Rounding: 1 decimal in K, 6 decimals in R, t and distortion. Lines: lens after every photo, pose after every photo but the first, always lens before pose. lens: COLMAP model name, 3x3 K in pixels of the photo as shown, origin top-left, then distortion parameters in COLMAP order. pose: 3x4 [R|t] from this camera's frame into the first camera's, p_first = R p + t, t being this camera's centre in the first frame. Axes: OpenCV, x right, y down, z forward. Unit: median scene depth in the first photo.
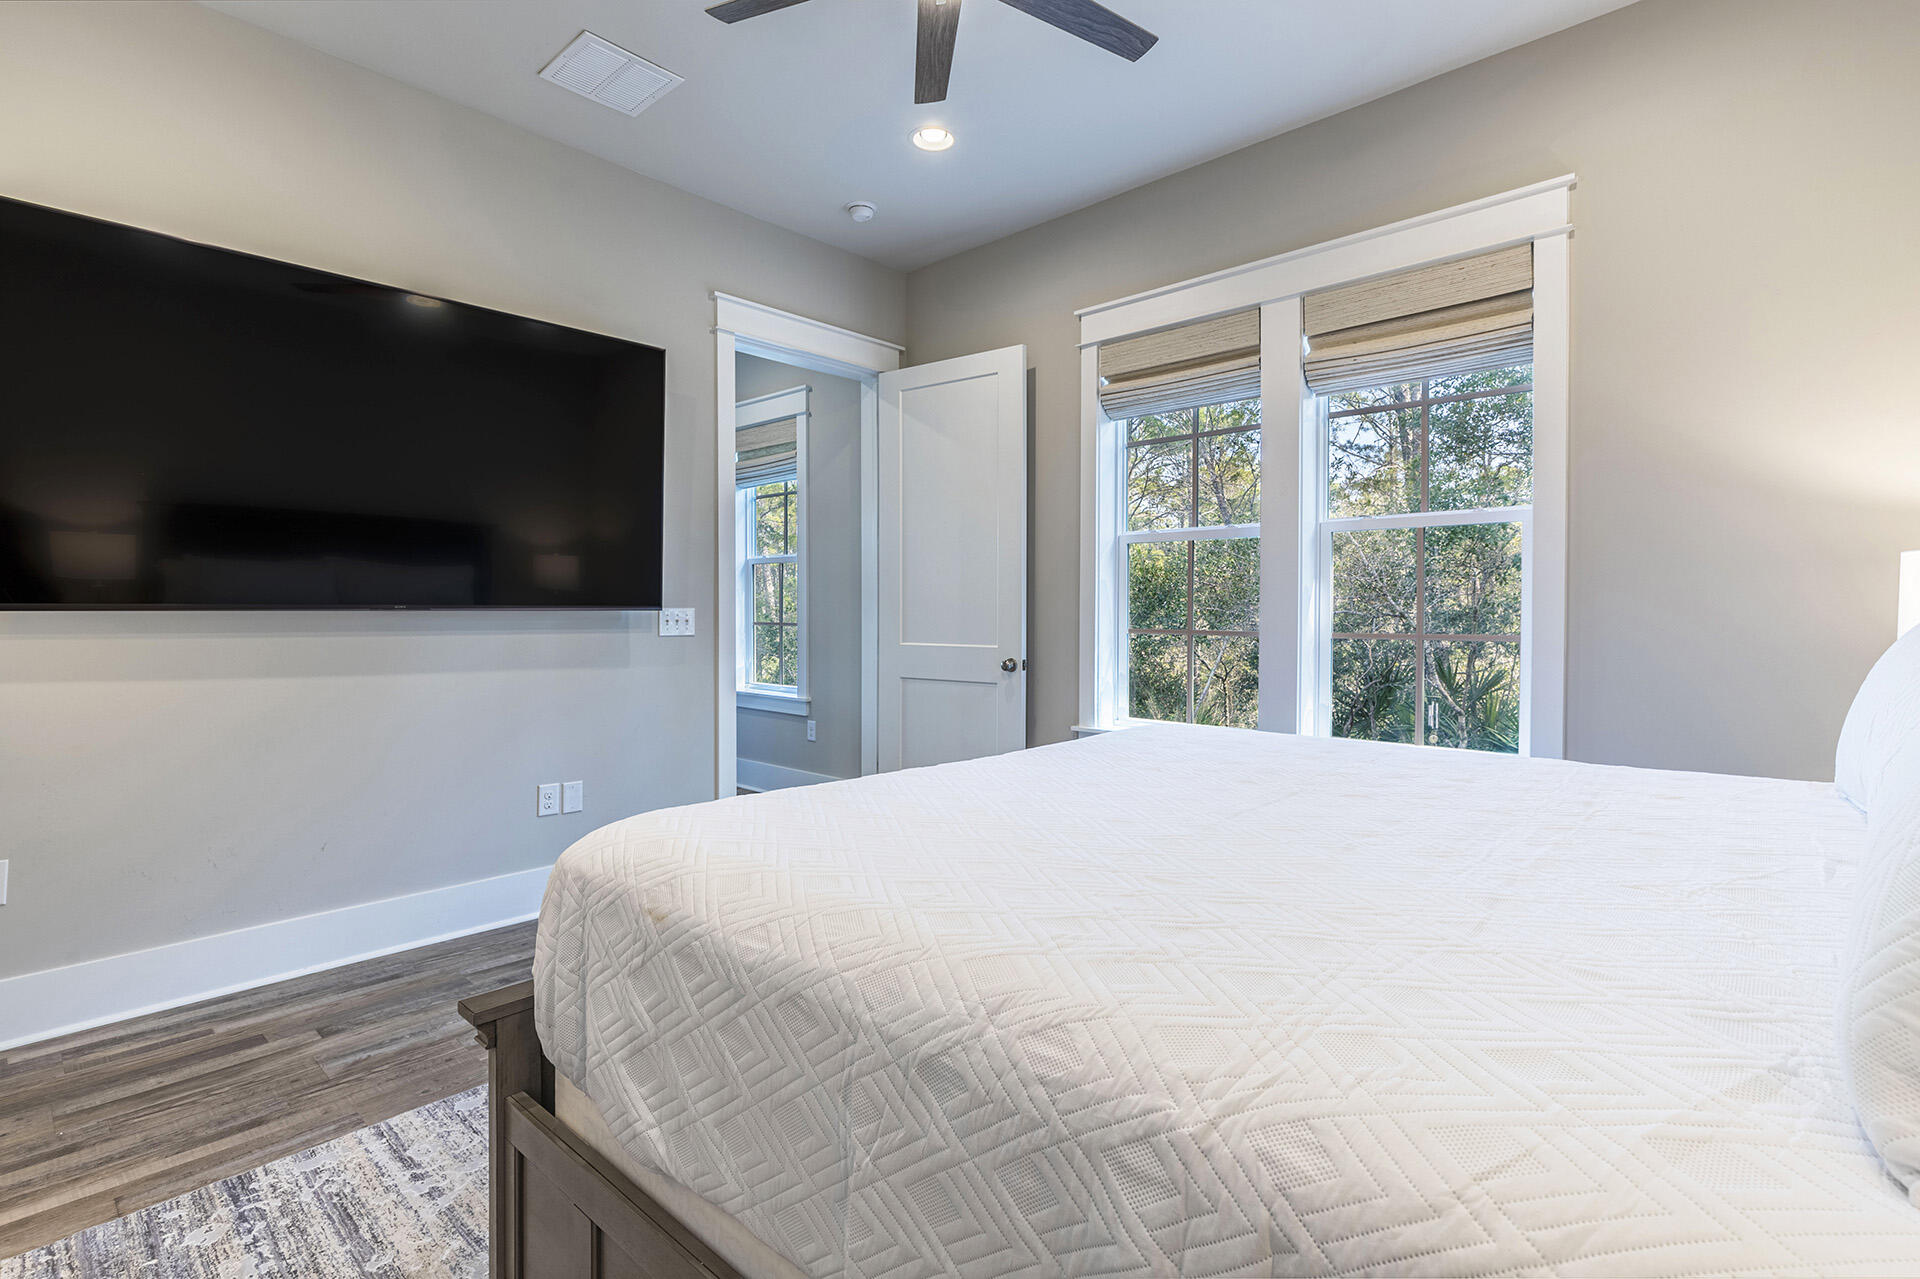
lens RADIAL K [[897.3, 0, 978.5], [0, 897.3, 622.6], [0, 0, 1]] dist [0.004235, 0.000087]
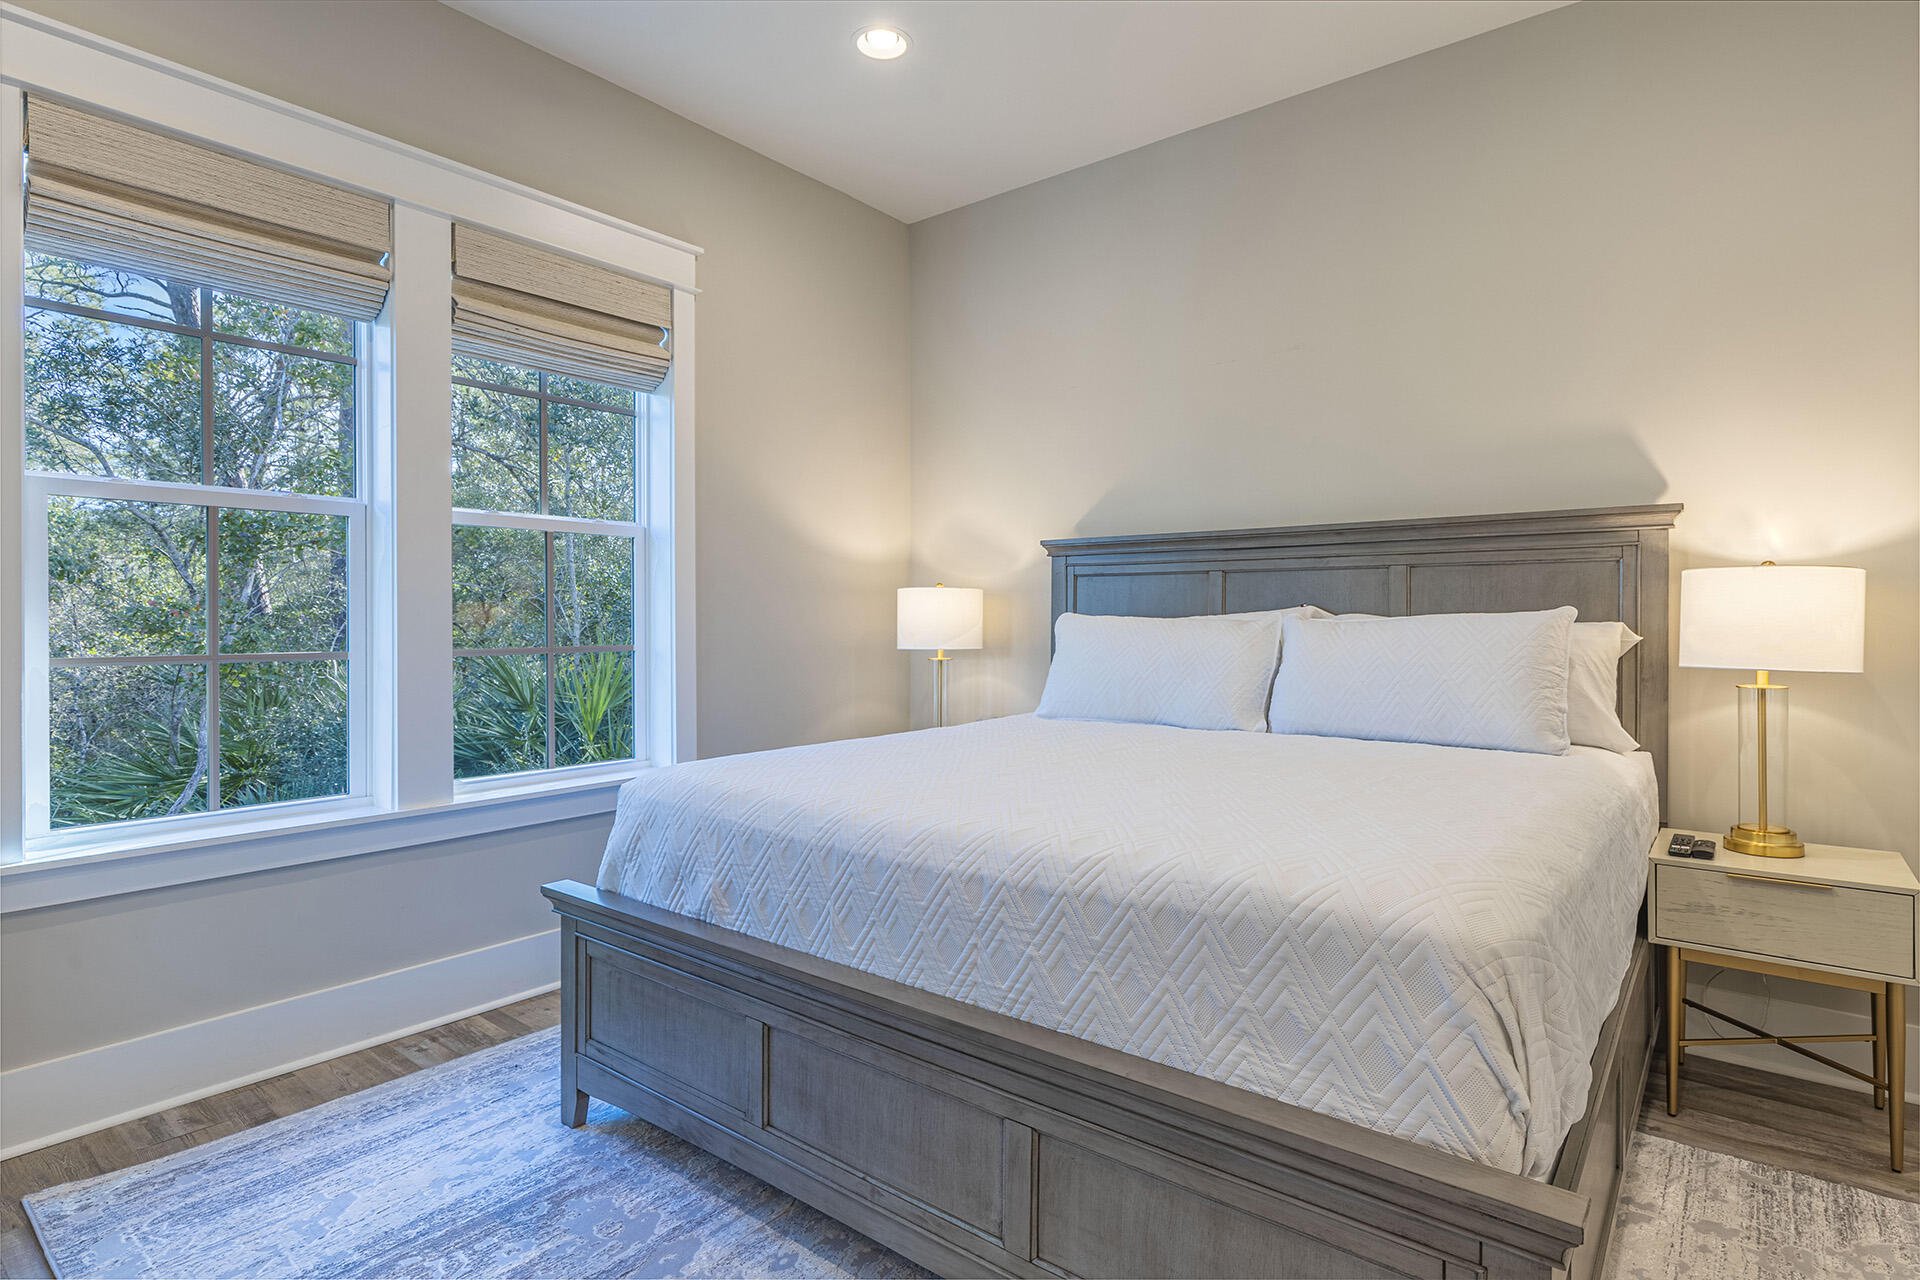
lens RADIAL K [[971.9, 0, 972.0], [0, 971.9, 623.2], [0, 0, 1]] dist [0.003371, 0.000308]
pose [[-0.067339, -0.008632, 0.997693, -0.507595], [0.013613, 0.999862, 0.009569, -0.015786], [-0.997637, 0.014226, -0.067212, 0.602076]]
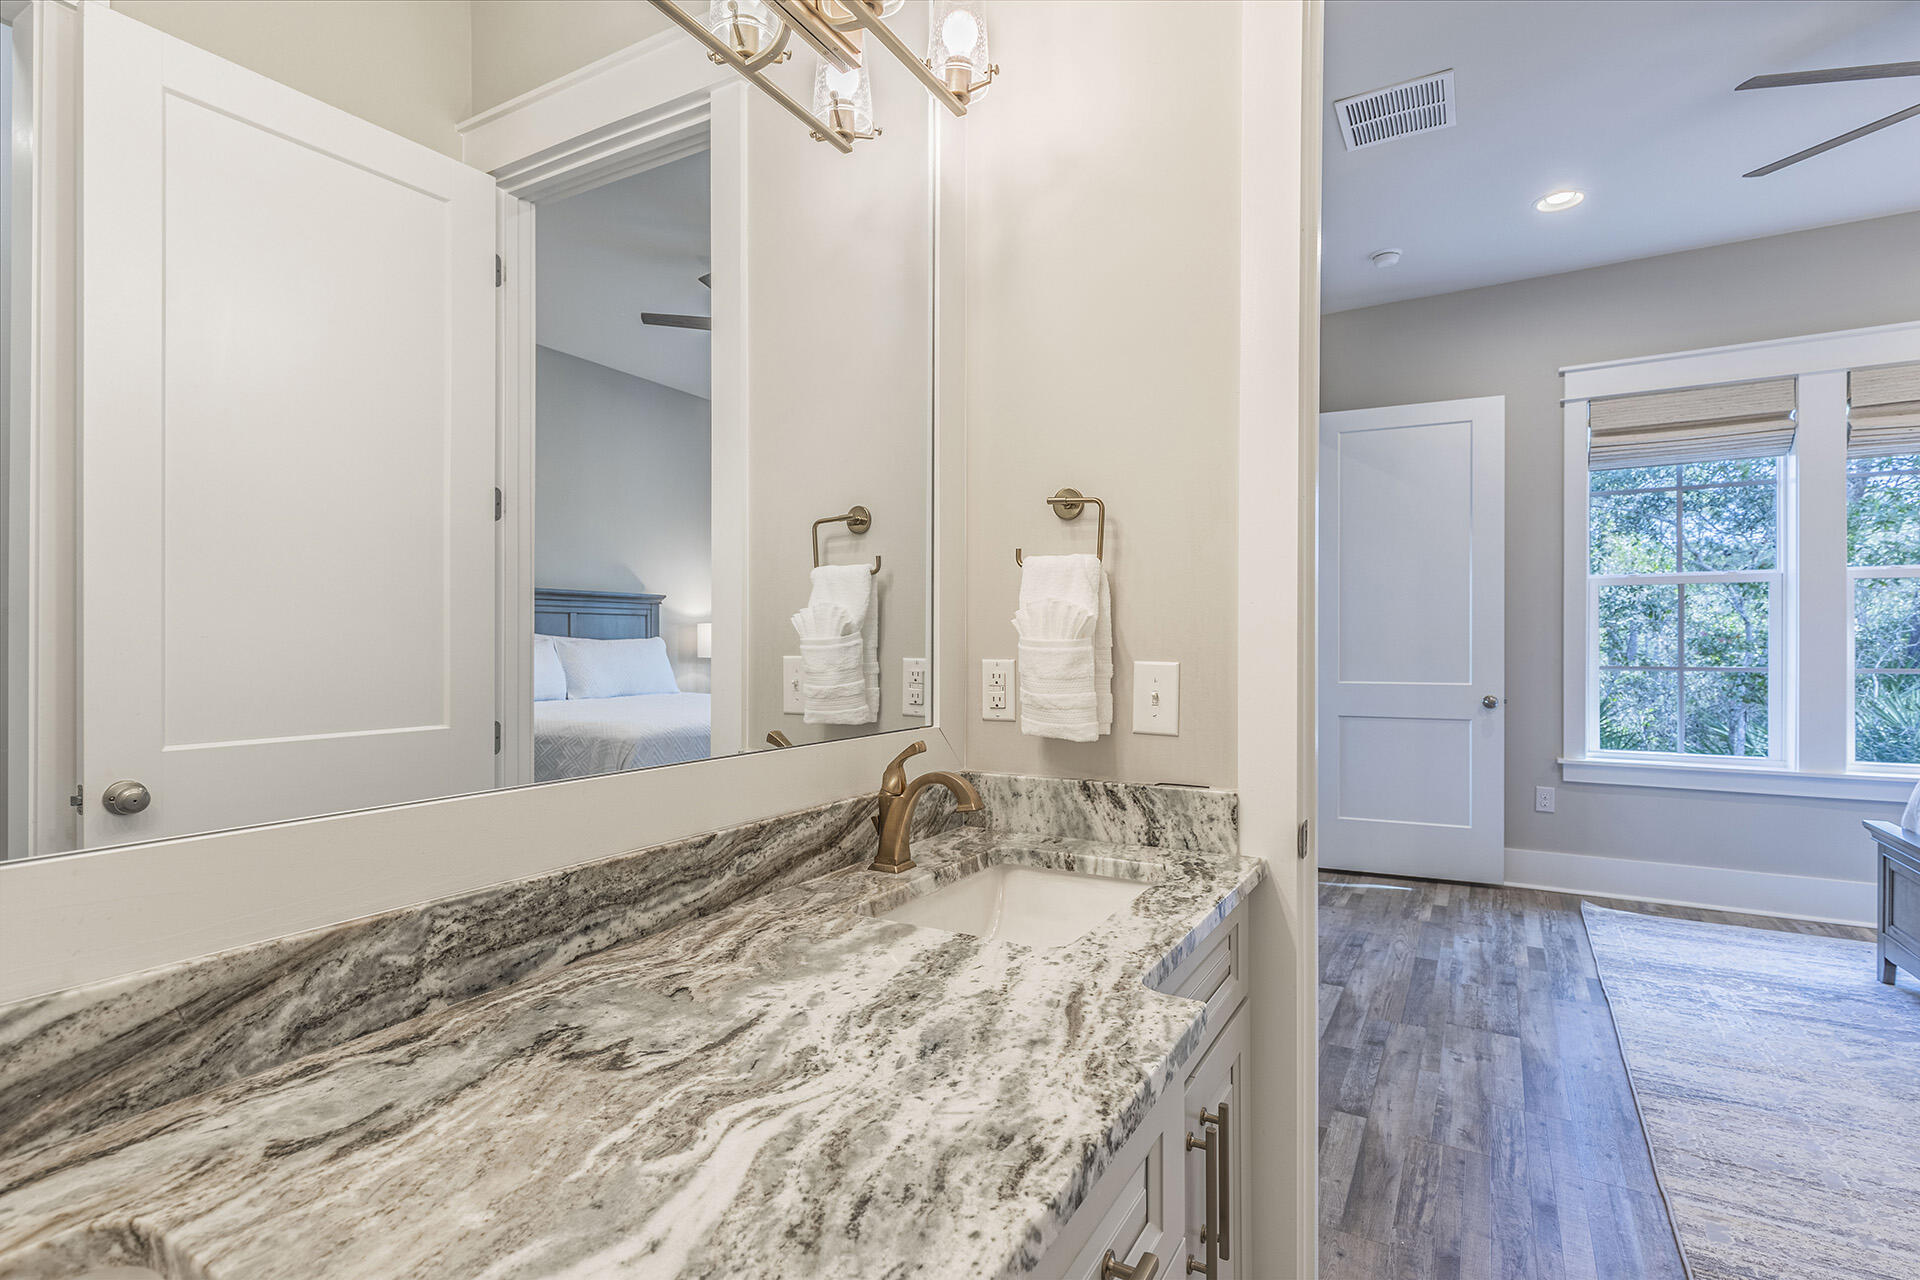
lens RADIAL K [[897.3, 0, 971.0], [0, 897.3, 641.9], [0, 0, 1]] dist [0.004235, 0.000087]
pose [[0.979625, 0.002155, 0.200824, -0.924693], [0.001478, 0.999838, -0.017940, -0.005326], [-0.200830, 0.017871, 0.979463, 0.119944]]
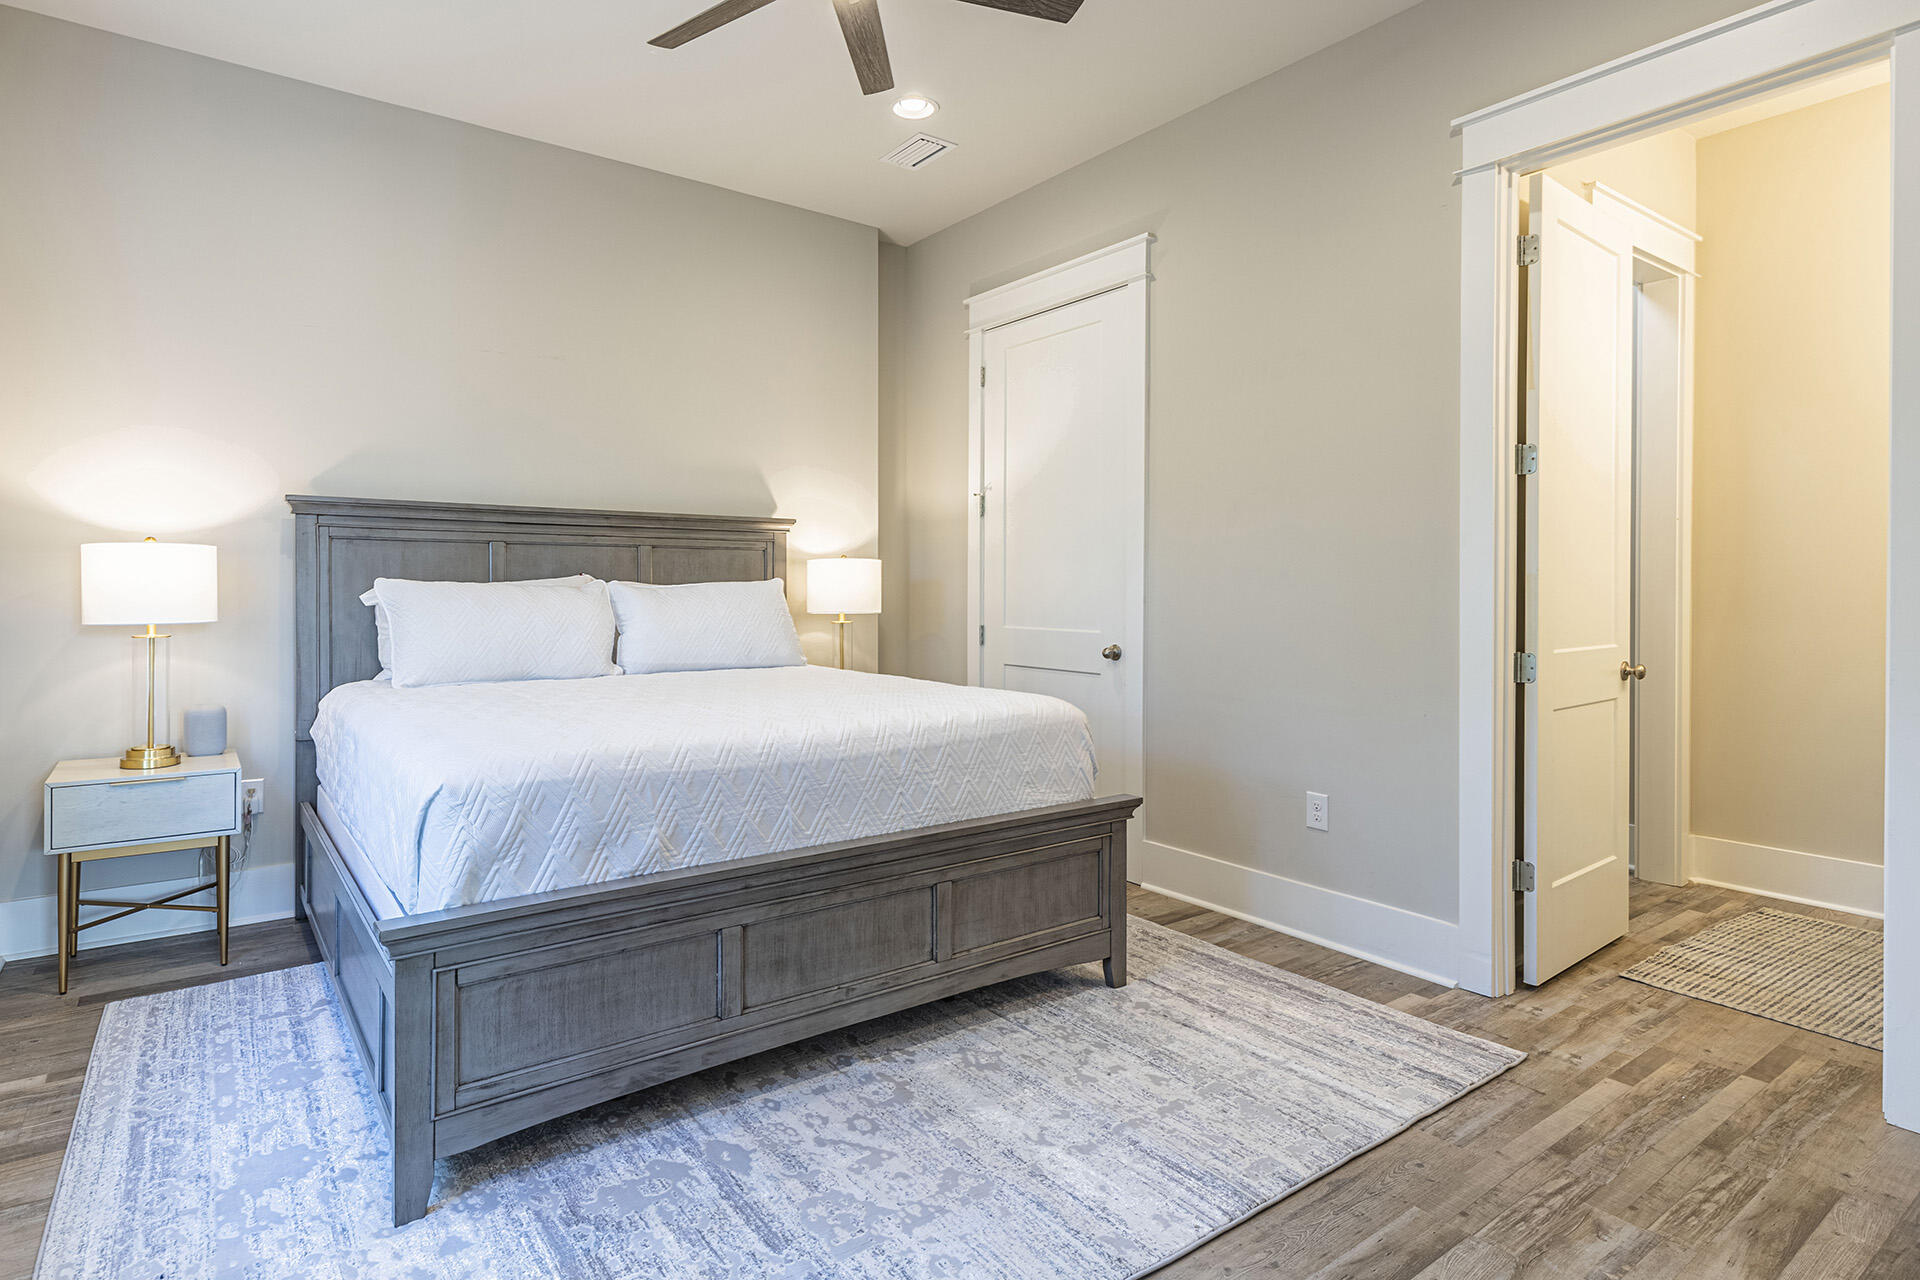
lens RADIAL K [[983.0, 0, 874.5], [0, 983.0, 589.4], [0, 0, 1]] dist [0.019849, 0.000305]
pose [[-0.971479, -0.006599, 0.237035, -0.209749], [-0.002222, 0.999822, 0.018729, -0.024117], [-0.237116, 0.017668, -0.971321, 1.272996]]
